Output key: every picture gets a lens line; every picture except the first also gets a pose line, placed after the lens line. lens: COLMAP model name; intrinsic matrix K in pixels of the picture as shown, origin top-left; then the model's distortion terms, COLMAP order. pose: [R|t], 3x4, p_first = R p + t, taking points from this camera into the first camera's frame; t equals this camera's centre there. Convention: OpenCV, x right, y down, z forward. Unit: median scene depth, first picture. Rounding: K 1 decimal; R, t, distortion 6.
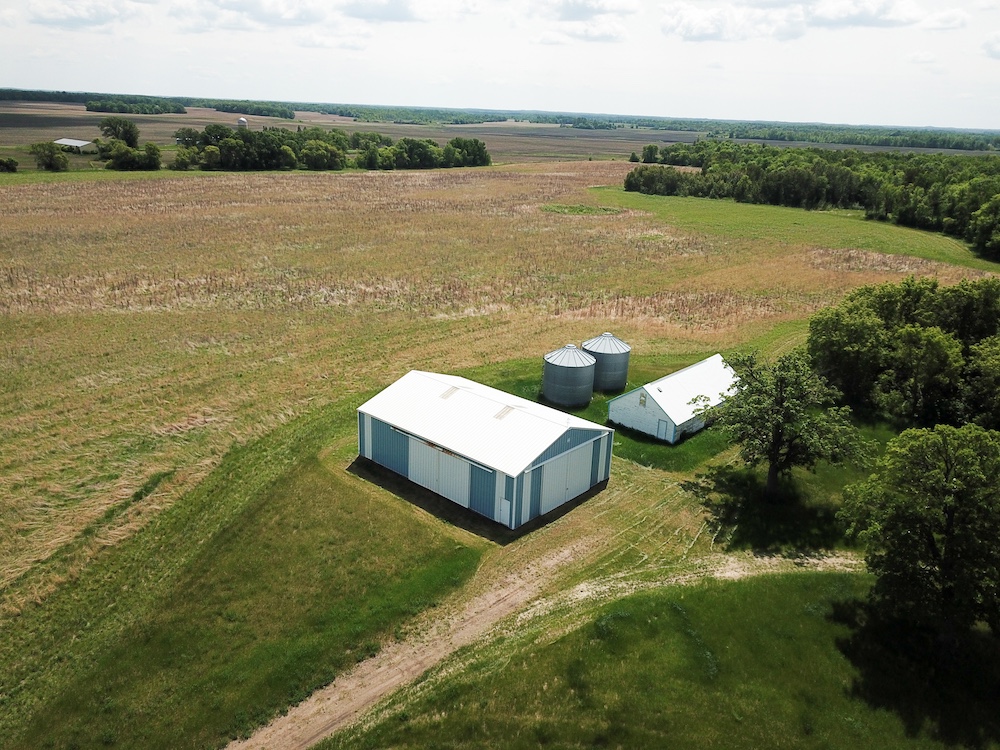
lens RADIAL K [[773.0, 0, 499.1], [0, 773.0, 370.7], [0, 0, 1]] dist [0.003973, -0.004816]
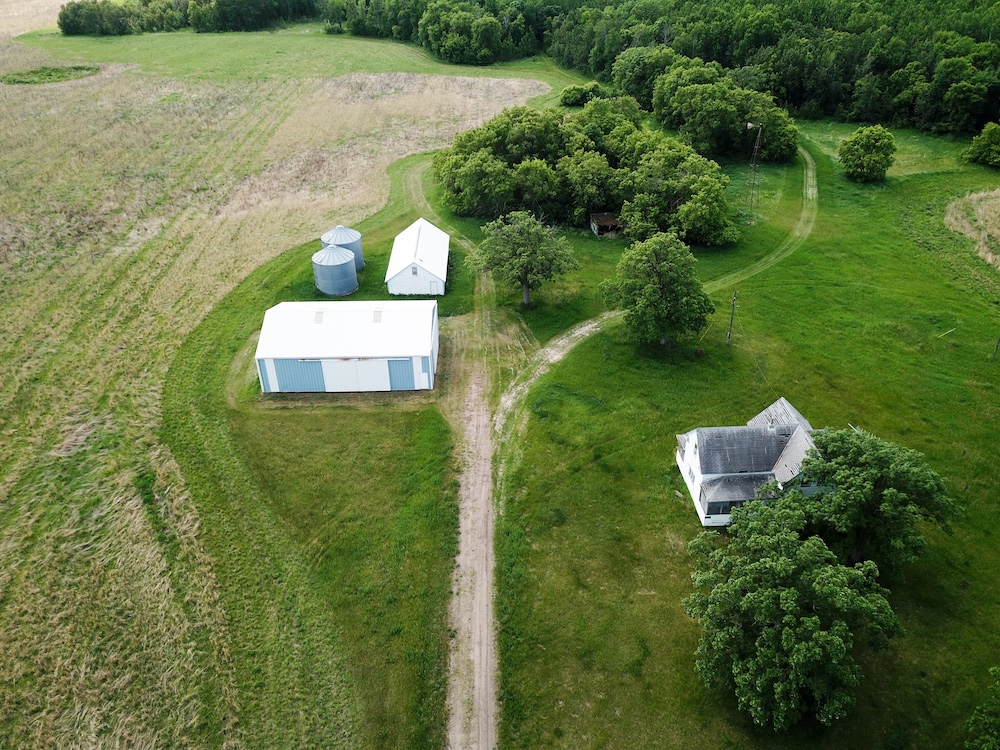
lens RADIAL K [[773.0, 0, 498.1], [0, 773.0, 375.6], [0, 0, 1]] dist [0.003973, -0.004816]
pose [[0.727553, -0.404599, 0.554045, -0.667906], [0.251287, 0.908624, 0.333553, -0.264990], [-0.638374, -0.103453, 0.762743, -0.189924]]
